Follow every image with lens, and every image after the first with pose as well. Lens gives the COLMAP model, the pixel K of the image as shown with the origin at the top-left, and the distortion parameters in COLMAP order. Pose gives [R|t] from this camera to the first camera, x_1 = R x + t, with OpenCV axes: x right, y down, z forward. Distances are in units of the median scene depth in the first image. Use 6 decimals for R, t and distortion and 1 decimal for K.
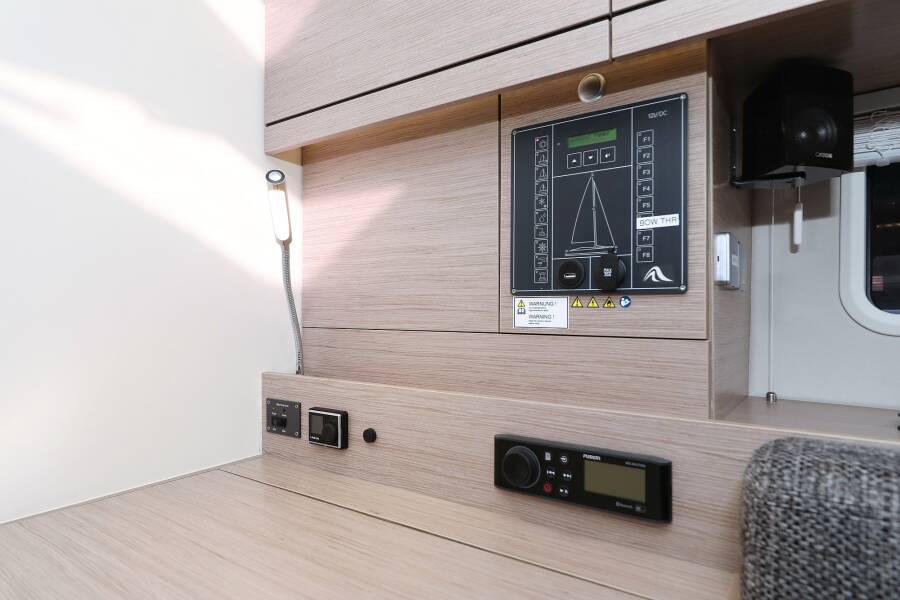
lens RADIAL K [[536.3, 0, 482.9], [0, 536.3, 301.1], [0, 0, 1]] dist [0.002295, 0.000322]
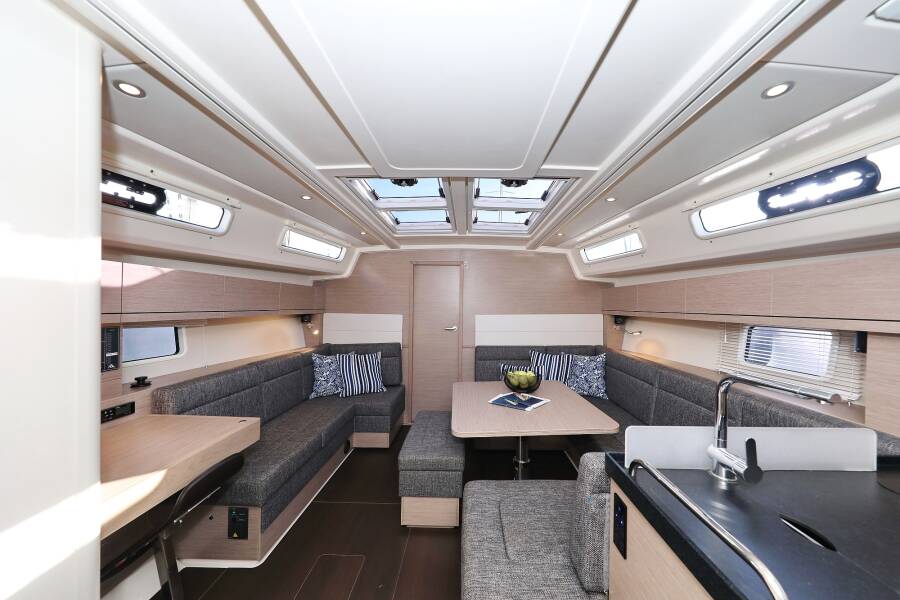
lens RADIAL K [[296.1, 0, 464.2], [0, 296.1, 309.0], [0, 0, 1]] dist [0.000991, 0.000003]
pose [[-0.553760, -0.008277, 0.832635, -2.878141], [-0.013527, 0.999908, 0.000943, -0.481266], [-0.832566, -0.010741, -0.553821, -0.055676]]
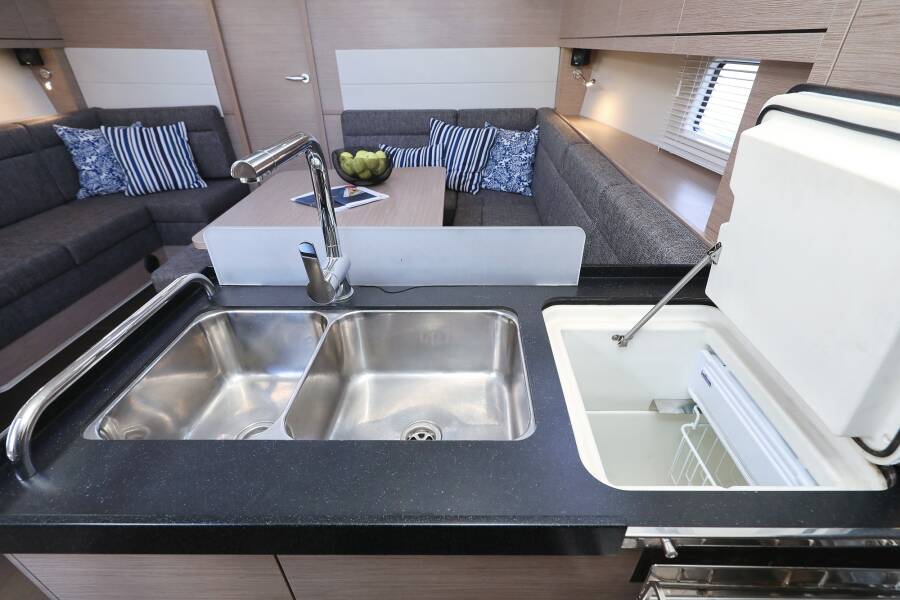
lens RADIAL K [[429.1, 0, 472.0], [0, 429.1, 321.7], [0, 0, 1]] dist [-0.001242, -0.000510]
pose [[-0.558797, -0.448333, 0.697670, -3.557862], [-0.010020, 0.844860, 0.534894, -0.388598], [-0.829244, 0.291906, -0.476597, -1.360279]]
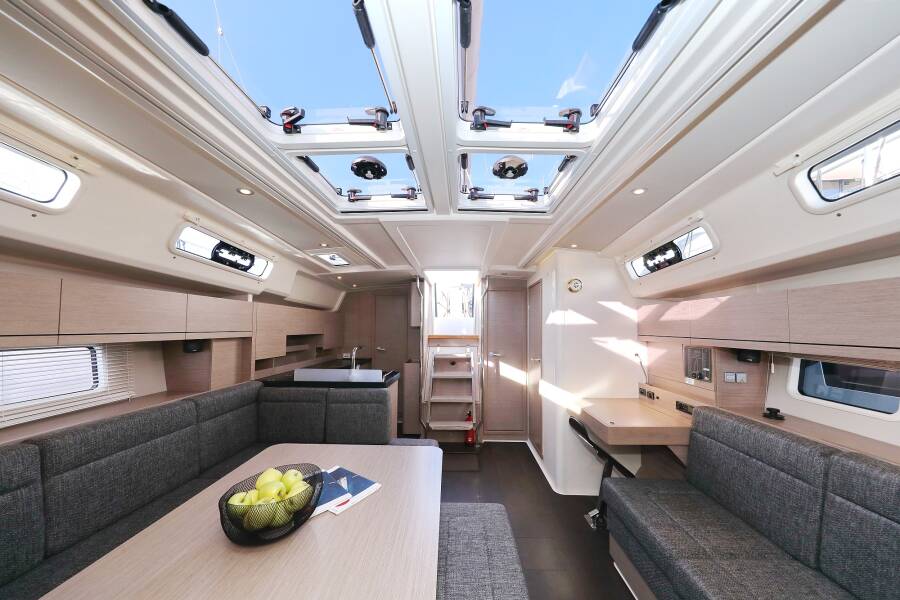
lens RADIAL K [[296.1, 0, 464.2], [0, 296.1, 309.0], [0, 0, 1]] dist [0.000991, 0.000003]
pose [[0.559162, -0.036334, -0.828262, 1.332164], [-0.009977, 0.998672, -0.050545, -0.528755], [0.828999, 0.036526, 0.558057, -2.586365]]
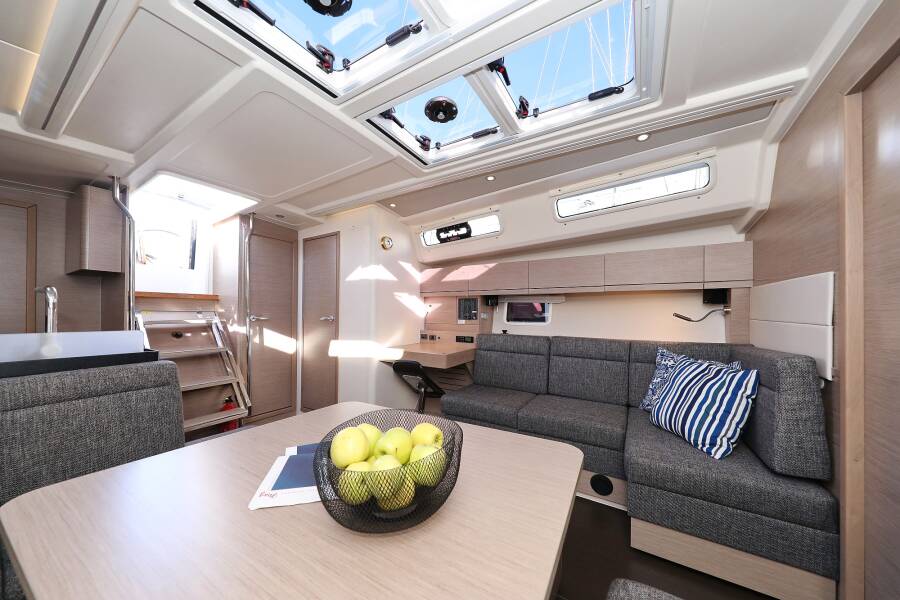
lens RADIAL K [[304.2, 0, 454.3], [0, 304.2, 310.6], [0, 0, 1]] dist [-0.000348, -0.000017]
pose [[0.998479, 0.012276, 0.053748, -0.241320], [-0.012053, 0.999917, -0.004458, -0.121139], [-0.053798, 0.003804, 0.998545, -3.472437]]
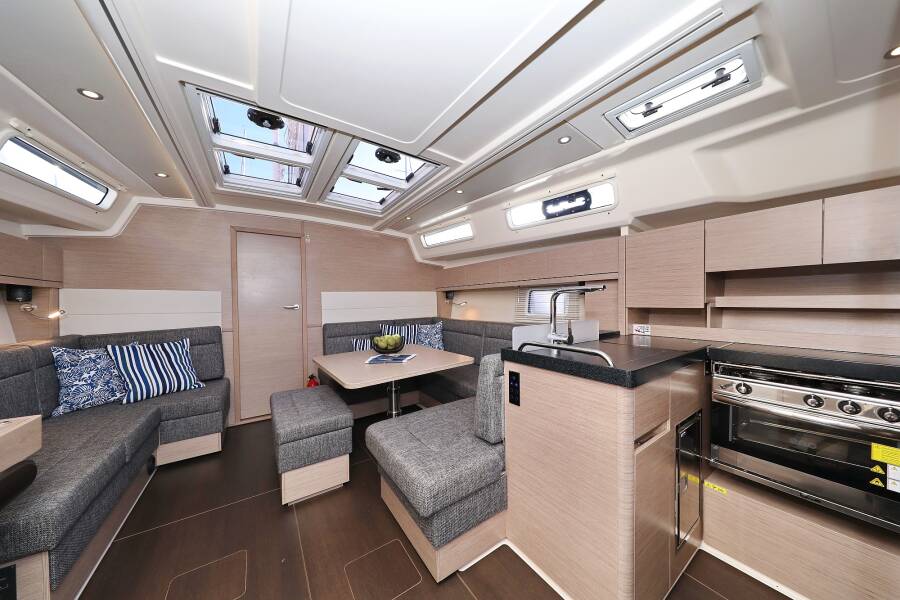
lens RADIAL K [[284.8, 0, 462.9], [0, 284.8, 308.3], [0, 0, 1]] dist [0.000548, -0.000006]
pose [[-0.938746, 0.007796, 0.344522, -2.549477], [0.012483, 0.999857, 0.011390, -0.136847], [-0.344384, 0.014993, -0.938709, 0.552675]]
